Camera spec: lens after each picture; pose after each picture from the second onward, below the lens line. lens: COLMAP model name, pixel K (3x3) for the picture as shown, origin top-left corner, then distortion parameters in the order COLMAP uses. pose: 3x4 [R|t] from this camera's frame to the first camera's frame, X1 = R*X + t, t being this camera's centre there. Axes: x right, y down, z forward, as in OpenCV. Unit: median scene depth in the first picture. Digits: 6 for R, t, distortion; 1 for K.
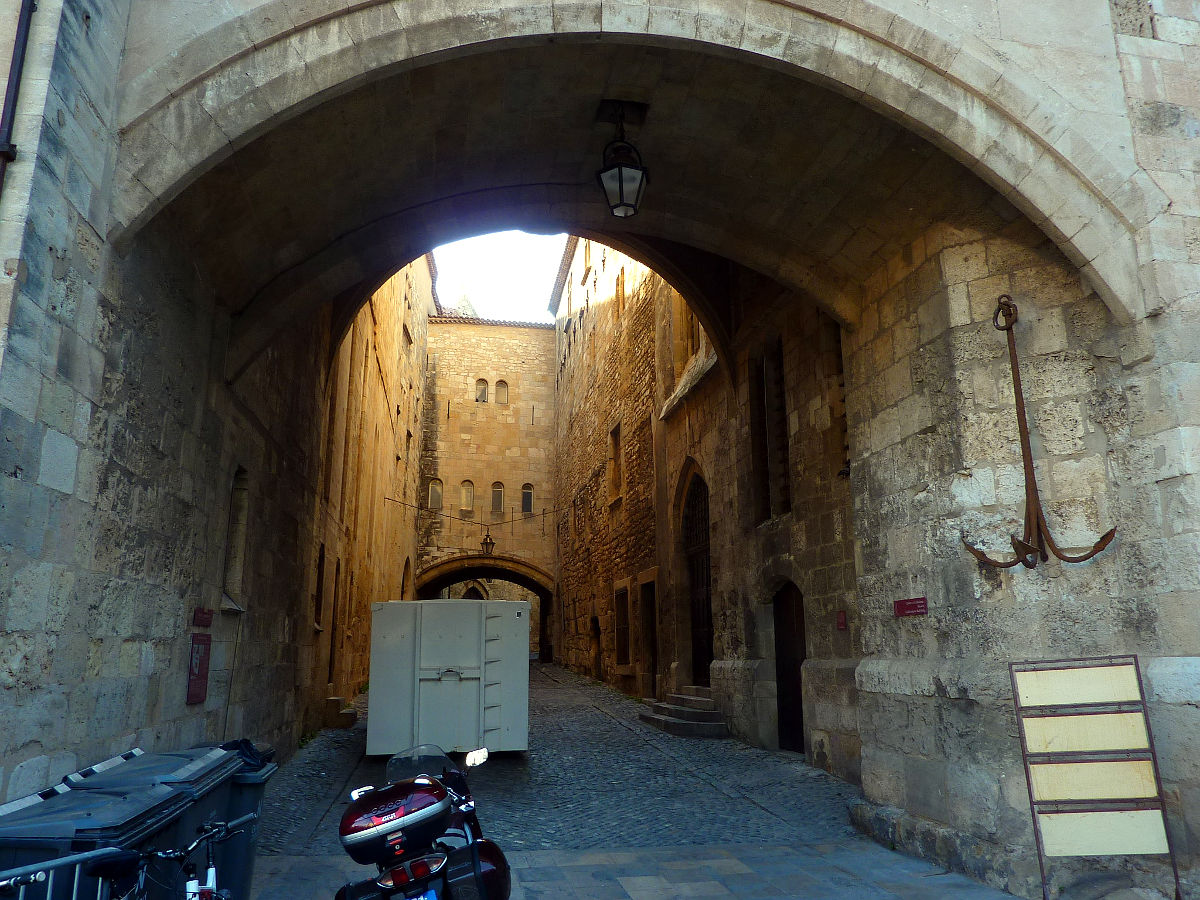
lens RADIAL K [[927.6, 0, 595.0], [0, 927.6, 454.9], [0, 0, 1]] dist [-0.023364, -0.000527]
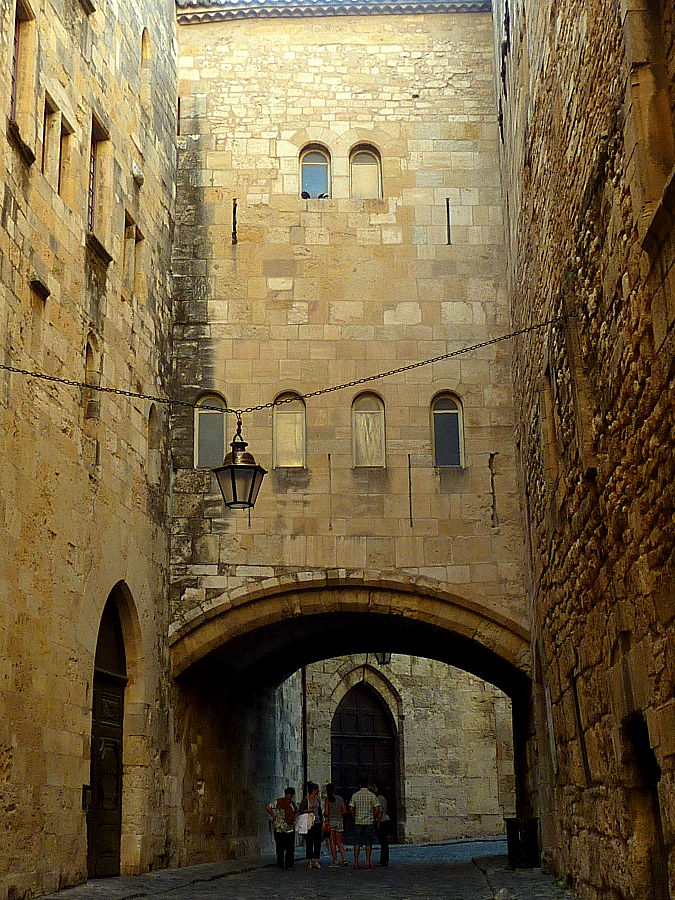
lens RADIAL K [[1288.8, 0, 343.5], [0, 1288.8, 446.3], [0, 0, 1]] dist [-0.037898, 0.000000]
pose [[0.969789, -0.079265, -0.230710, 0.008224], [0.061600, 0.994660, -0.082802, 0.095996], [0.236041, 0.066089, 0.969493, 0.477650]]
